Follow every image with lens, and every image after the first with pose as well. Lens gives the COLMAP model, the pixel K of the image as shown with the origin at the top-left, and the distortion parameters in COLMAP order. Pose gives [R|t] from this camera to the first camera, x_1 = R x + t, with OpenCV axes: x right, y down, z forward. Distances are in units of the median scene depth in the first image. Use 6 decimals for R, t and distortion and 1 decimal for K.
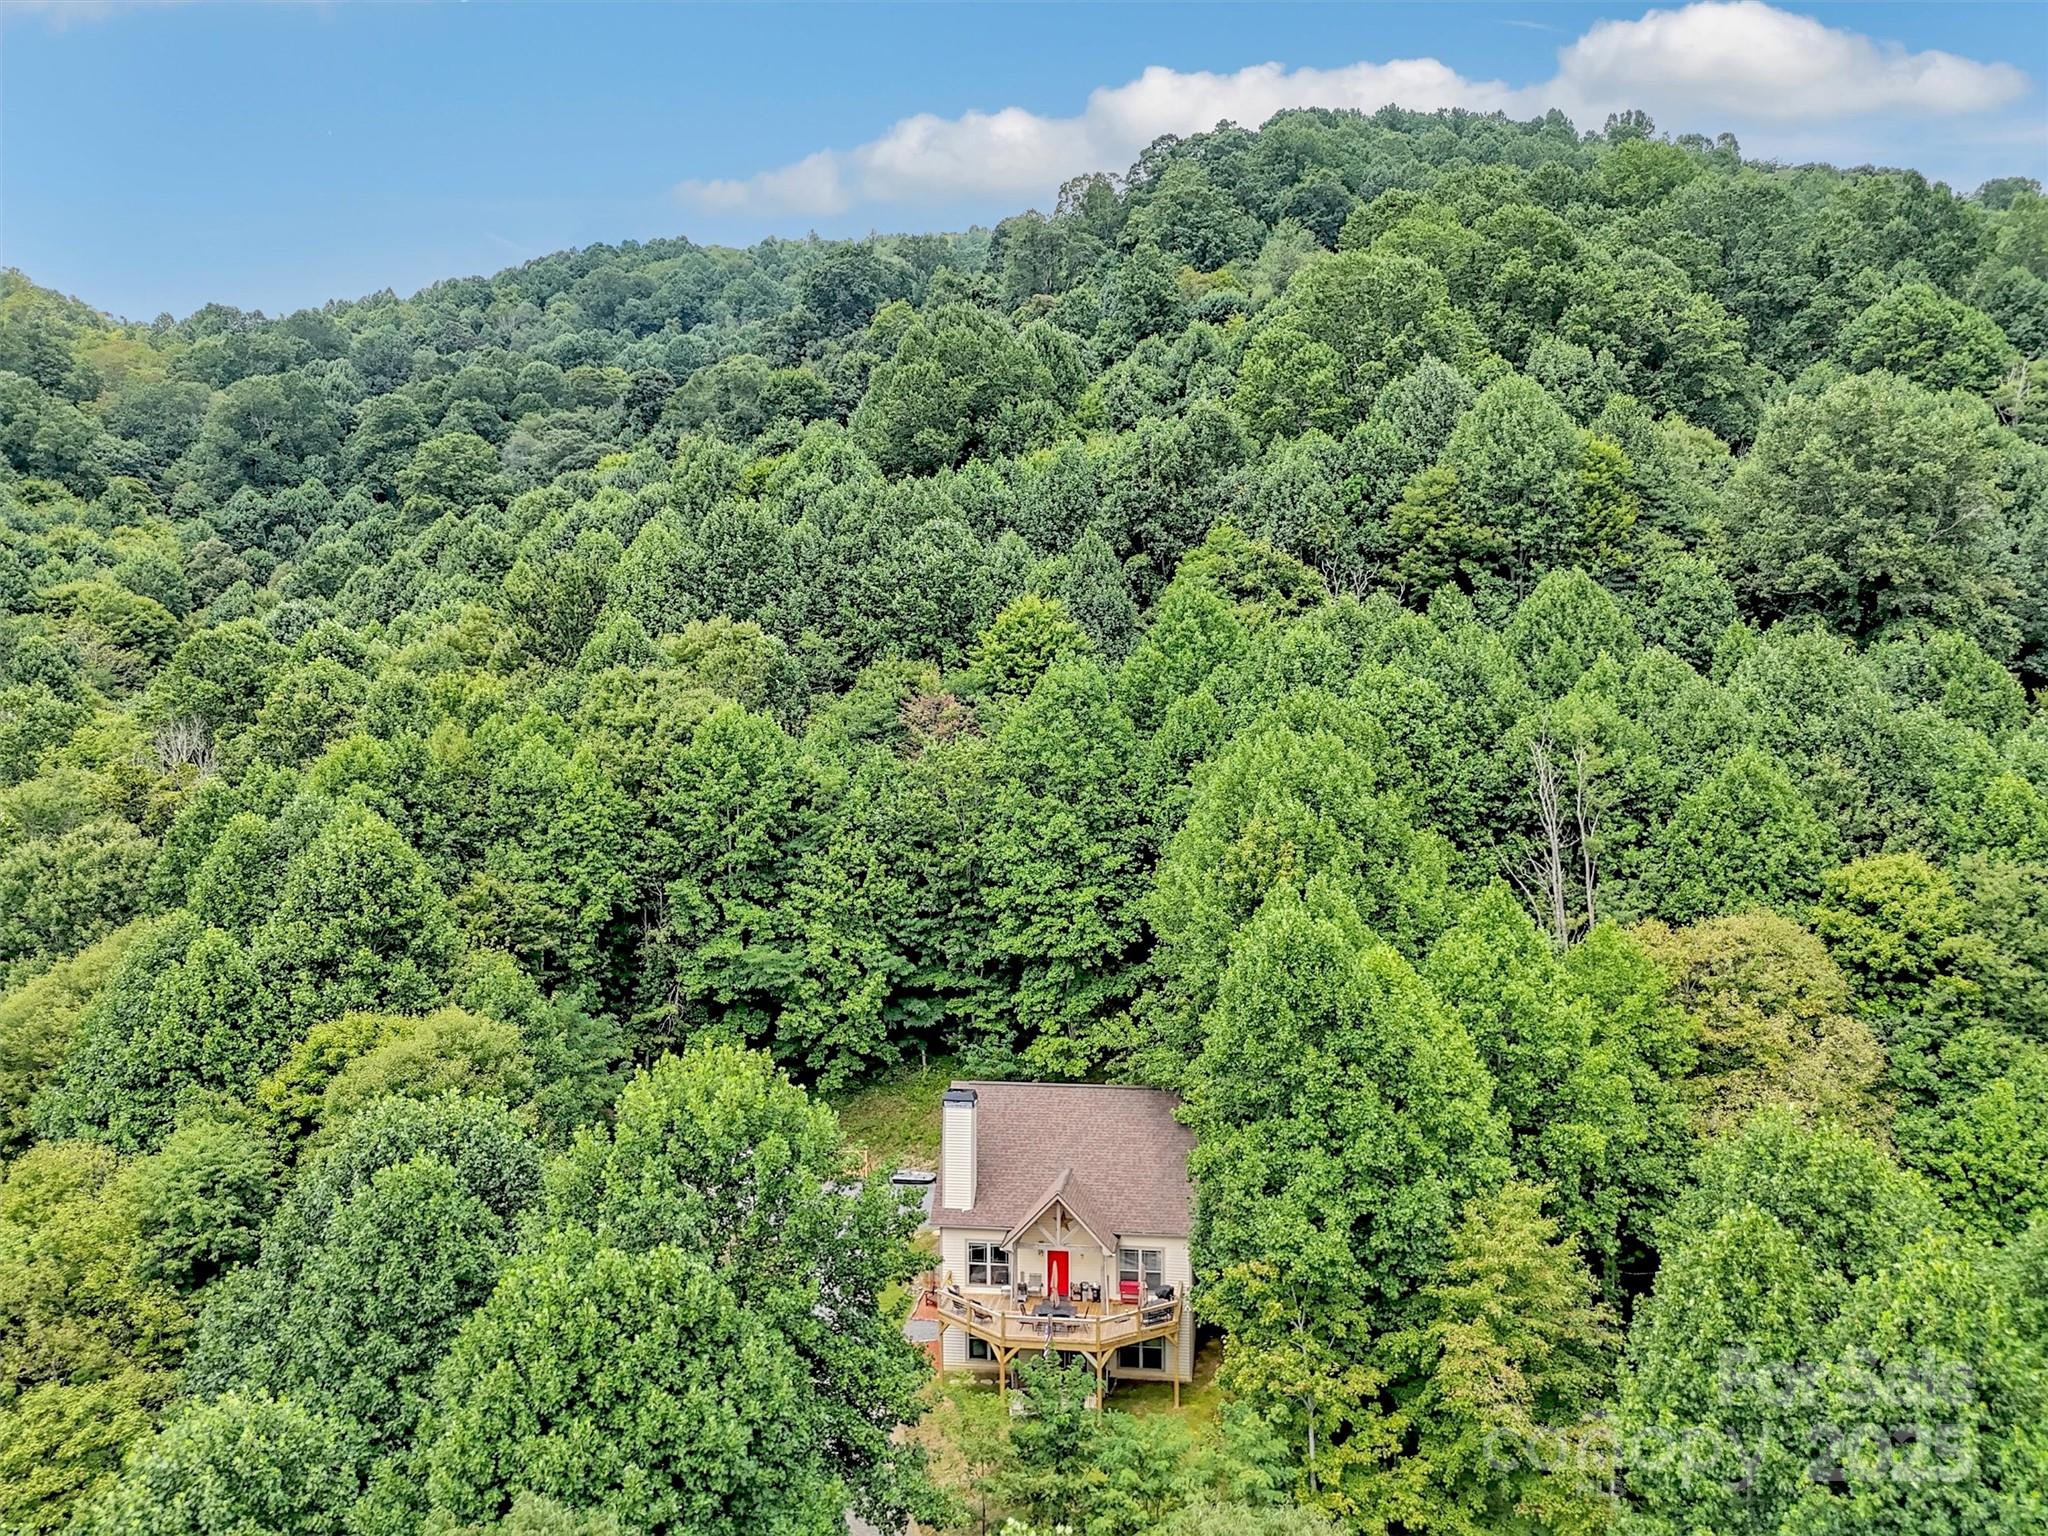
lens RADIAL K [[1585.5, 0, 1028.3], [0, 1585.5, 776.0], [0, 0, 1]] dist [0.041810, -0.028944]
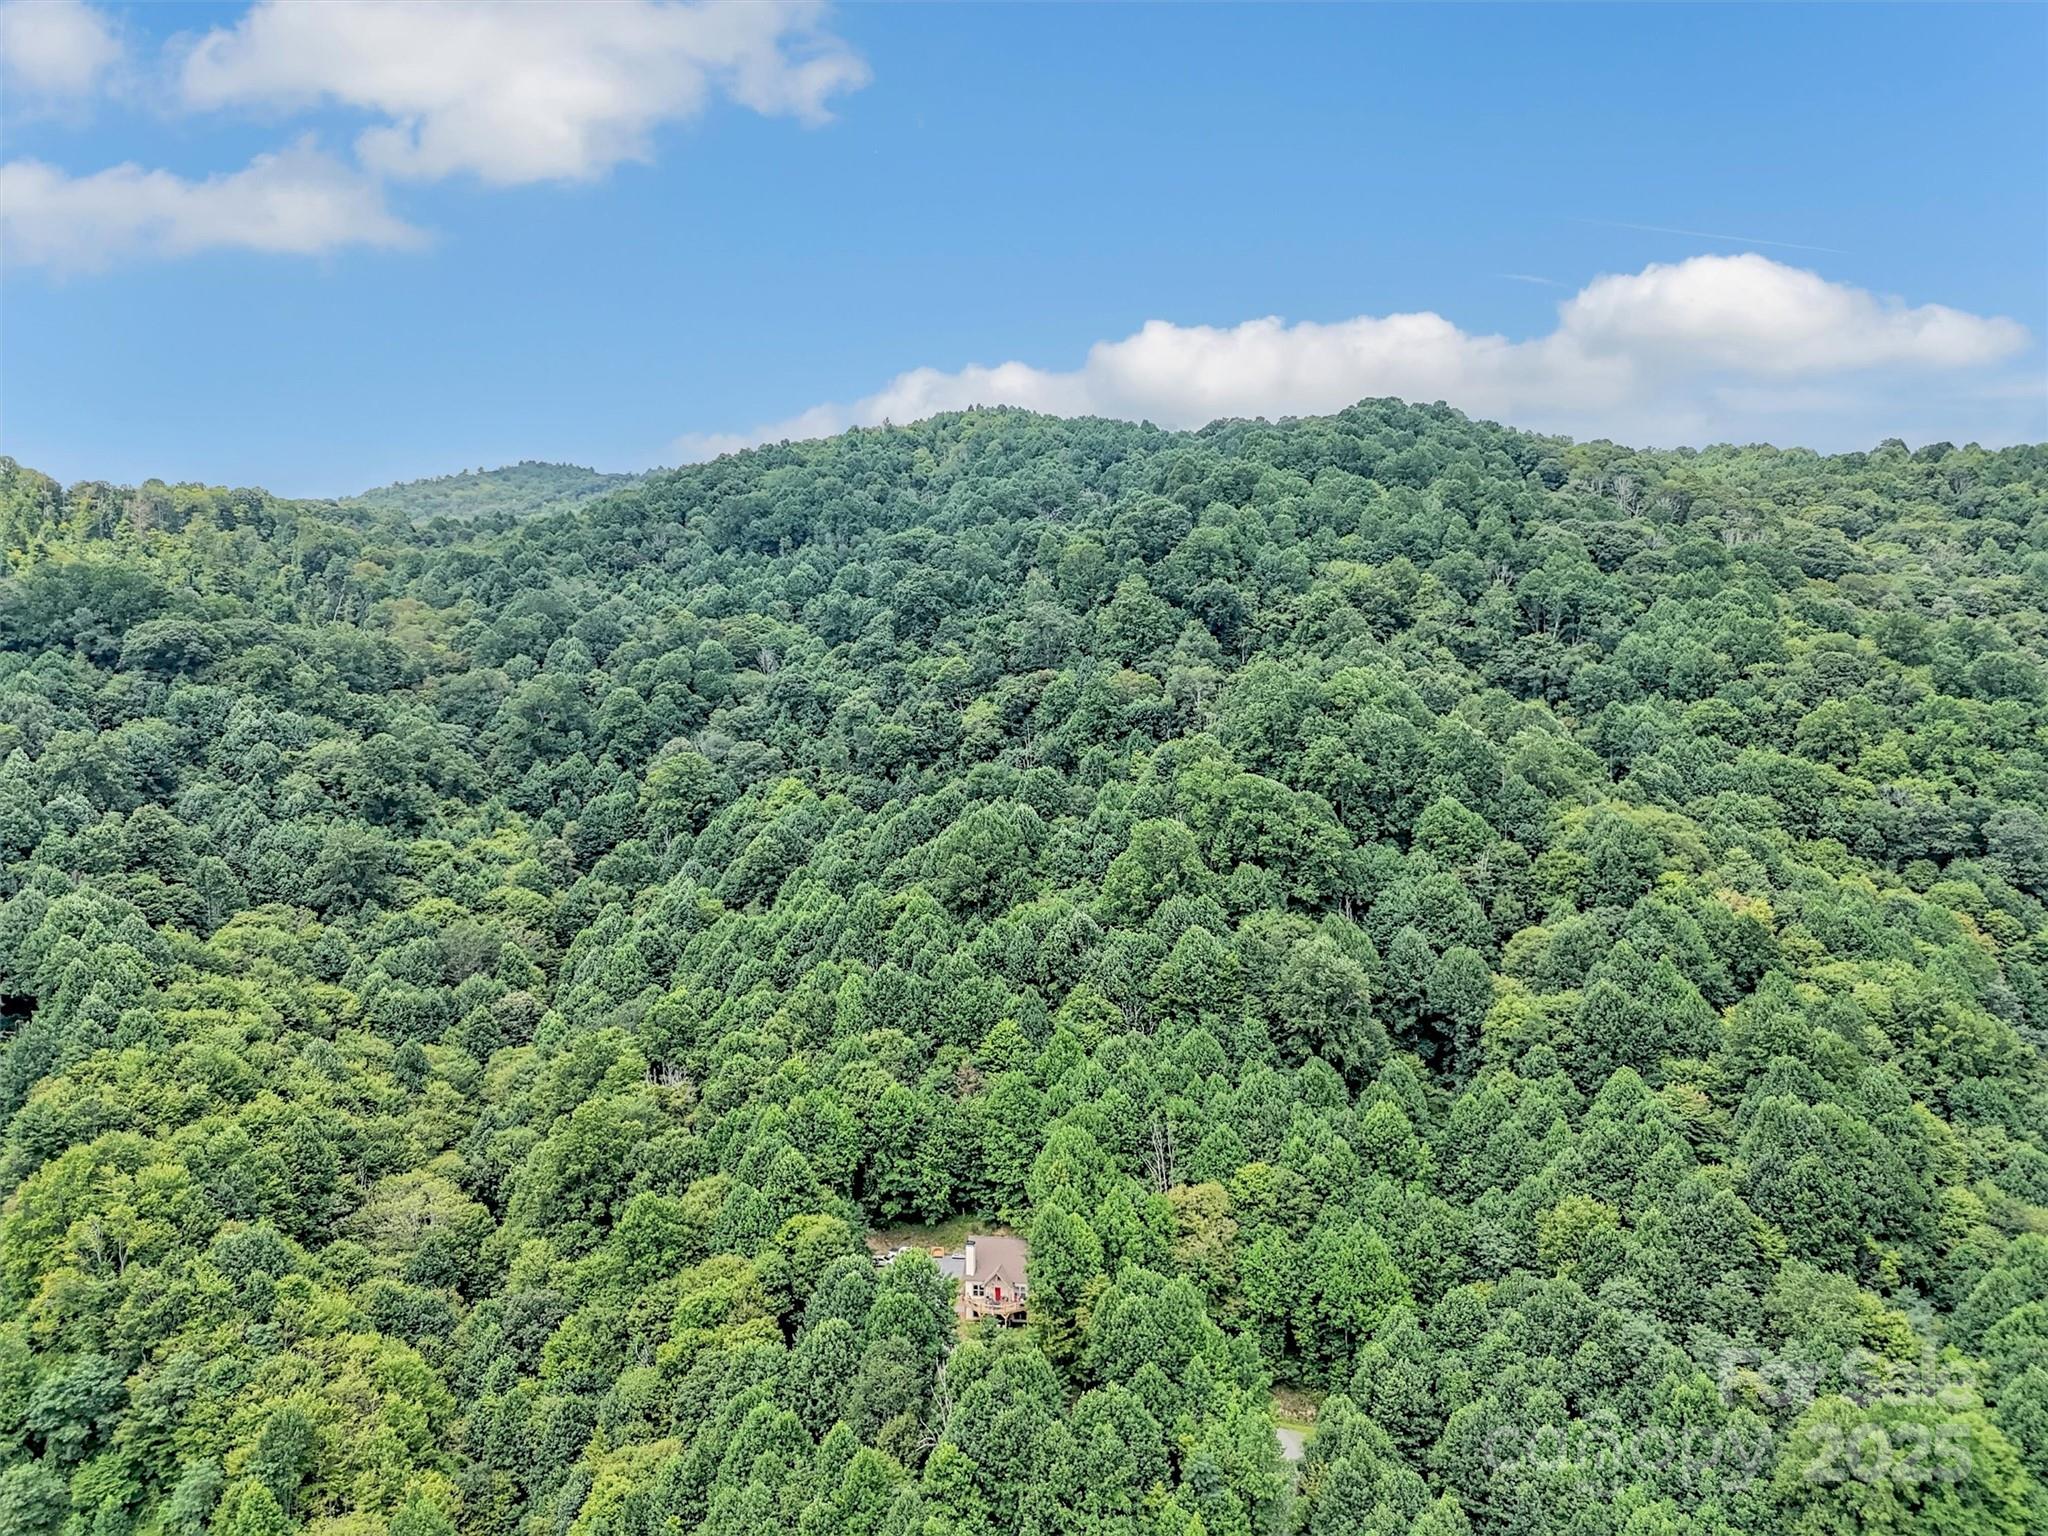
lens RADIAL K [[1585.5, 0, 1024.6], [0, 1585.5, 758.2], [0, 0, 1]] dist [0.041810, -0.028944]
pose [[0.999103, -0.006940, -0.041773, 0.174219], [0.007066, 0.999971, 0.002873, -0.663648], [0.041752, -0.003166, 0.999123, -1.896260]]
